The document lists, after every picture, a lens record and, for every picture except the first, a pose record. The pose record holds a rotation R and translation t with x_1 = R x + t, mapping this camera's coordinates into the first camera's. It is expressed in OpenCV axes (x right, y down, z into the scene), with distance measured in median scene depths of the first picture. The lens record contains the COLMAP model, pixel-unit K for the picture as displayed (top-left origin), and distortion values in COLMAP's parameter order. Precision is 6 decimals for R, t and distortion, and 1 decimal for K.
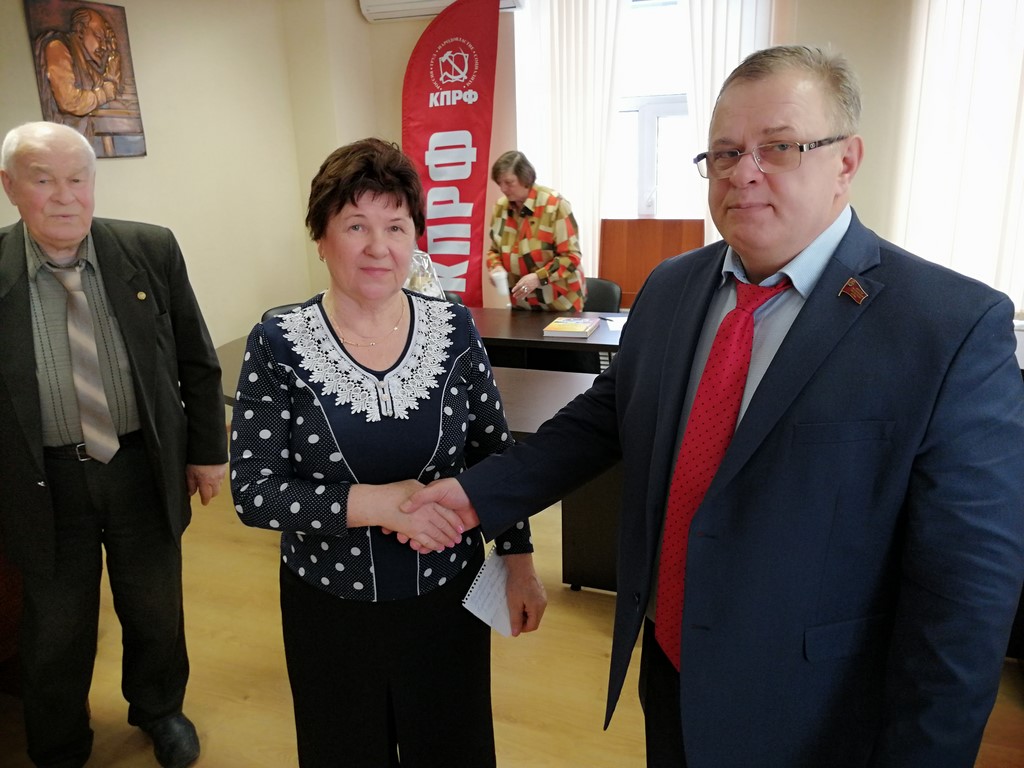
lens RADIAL K [[795.2, 0, 512.0], [0, 795.2, 384.0], [0, 0, 1]] dist [0.011616, -0.004015]
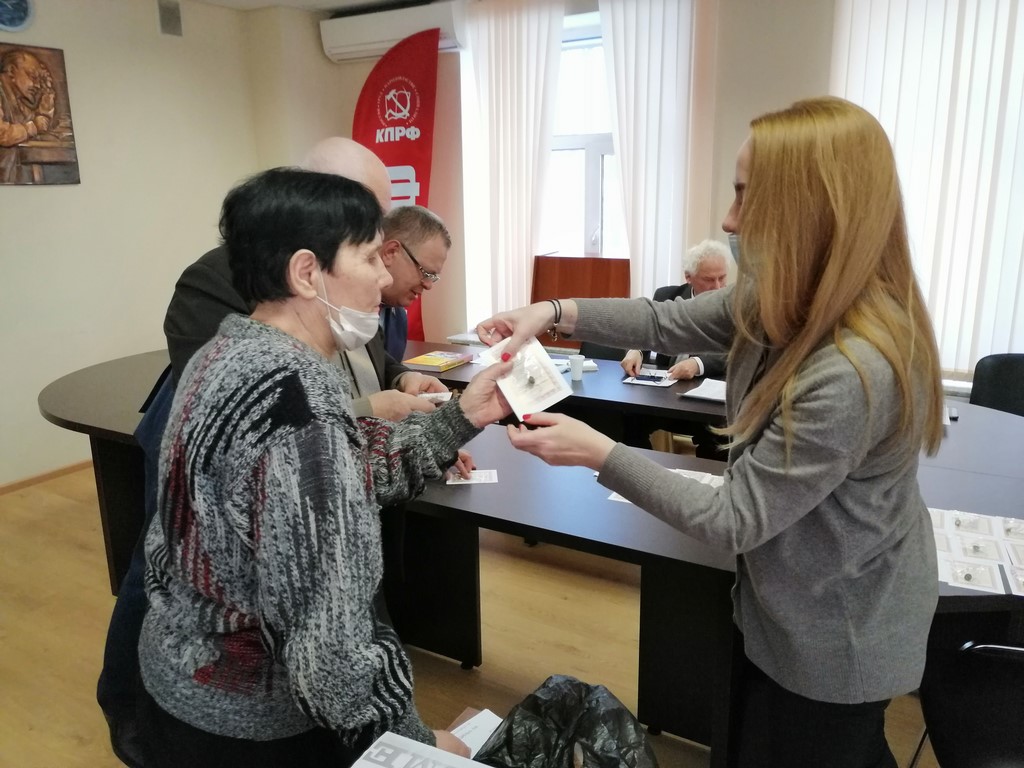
lens RADIAL K [[795.2, 0, 512.0], [0, 795.2, 384.0], [0, 0, 1]] dist [0.011616, -0.004015]
pose [[0.986121, 0.055810, -0.156366, 0.251757], [-0.062974, 0.997163, -0.041236, -0.005051], [0.153621, 0.050510, 0.986838, 0.025623]]
